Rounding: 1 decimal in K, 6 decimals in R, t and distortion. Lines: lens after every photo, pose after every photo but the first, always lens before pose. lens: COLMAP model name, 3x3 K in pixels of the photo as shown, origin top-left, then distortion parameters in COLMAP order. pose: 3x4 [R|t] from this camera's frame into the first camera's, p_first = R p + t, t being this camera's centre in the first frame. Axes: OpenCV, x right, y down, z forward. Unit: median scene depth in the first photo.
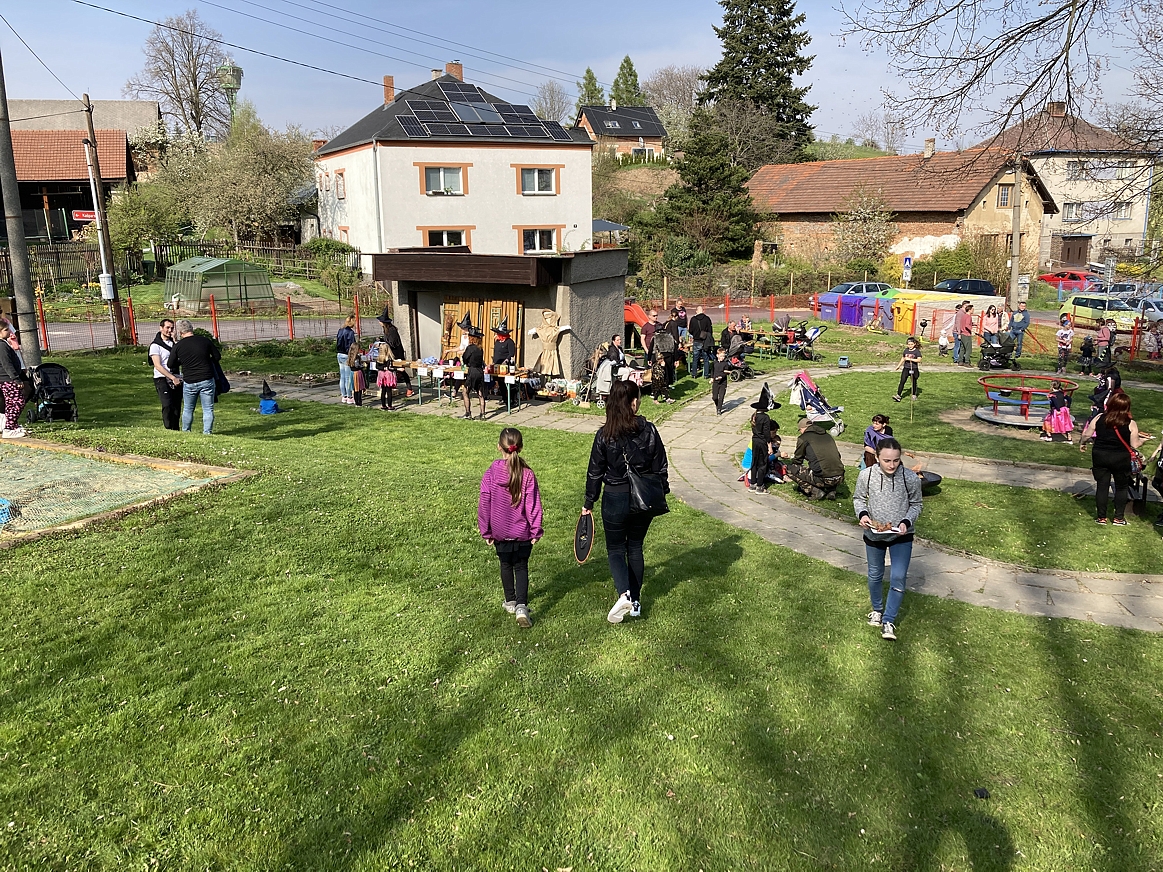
lens RADIAL K [[952.9, 0, 586.1], [0, 952.9, 420.6], [0, 0, 1]] dist [0.056783, -0.074014]
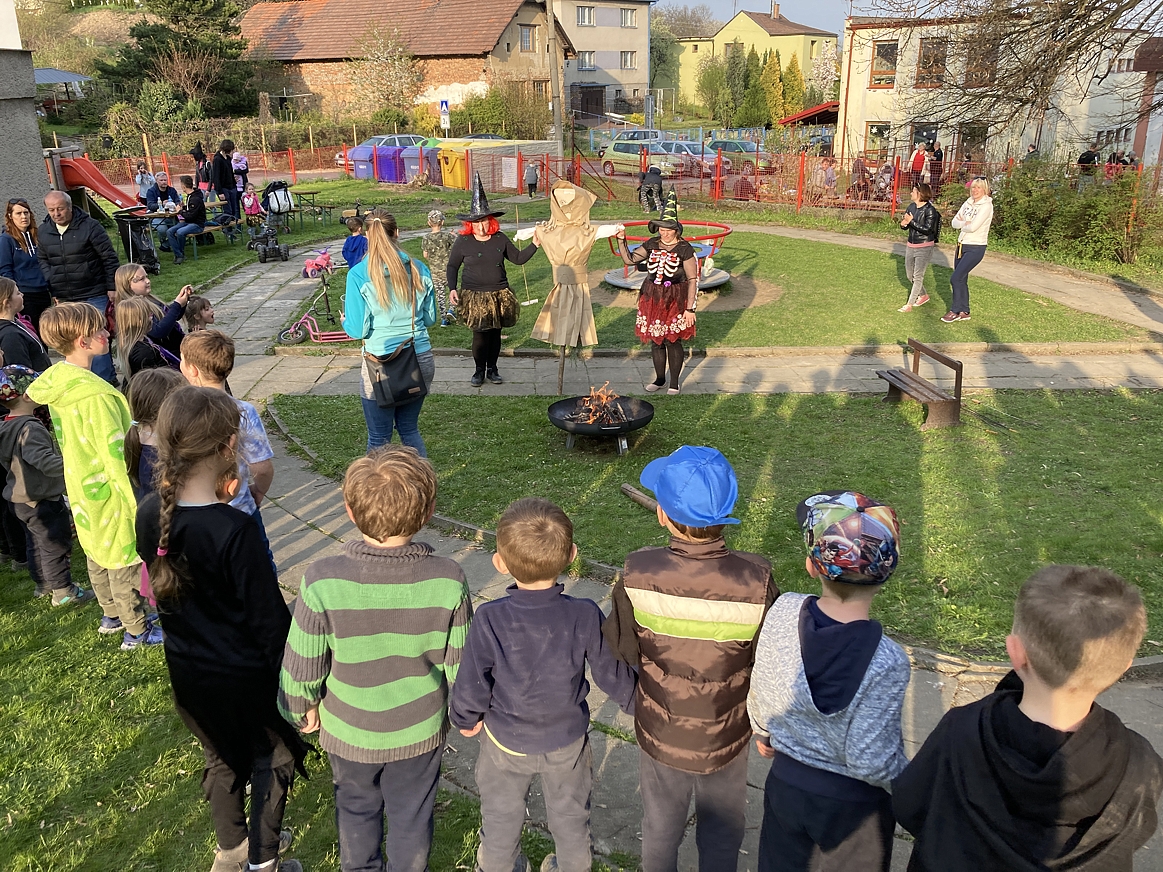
lens RADIAL K [[952.4, 0, 571.9], [0, 952.4, 437.0], [0, 0, 1]] dist [0.001371, 0.012688]
pose [[0.891302, -0.165534, 0.422114, 0.025019], [0.103531, 0.980681, 0.165970, -0.004205], [-0.441433, -0.104227, 0.891220, 0.137857]]
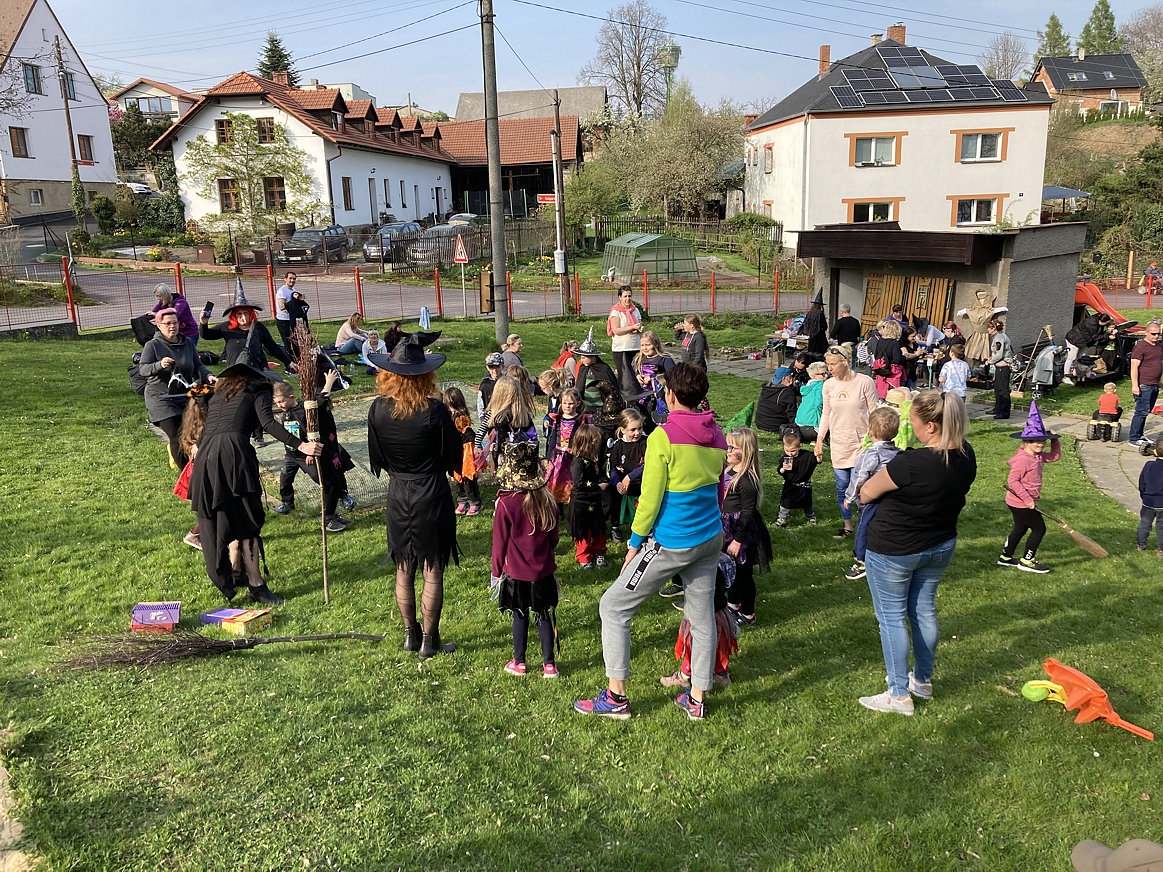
lens RADIAL K [[968.1, 0, 584.6], [0, 968.1, 414.7], [0, 0, 1]] dist [0.025308, -0.003937]
pose [[0.911696, 0.073730, -0.404196, -0.000574], [-0.065587, 0.997268, 0.033978, -0.000528], [0.405597, -0.004468, 0.914041, -0.011415]]
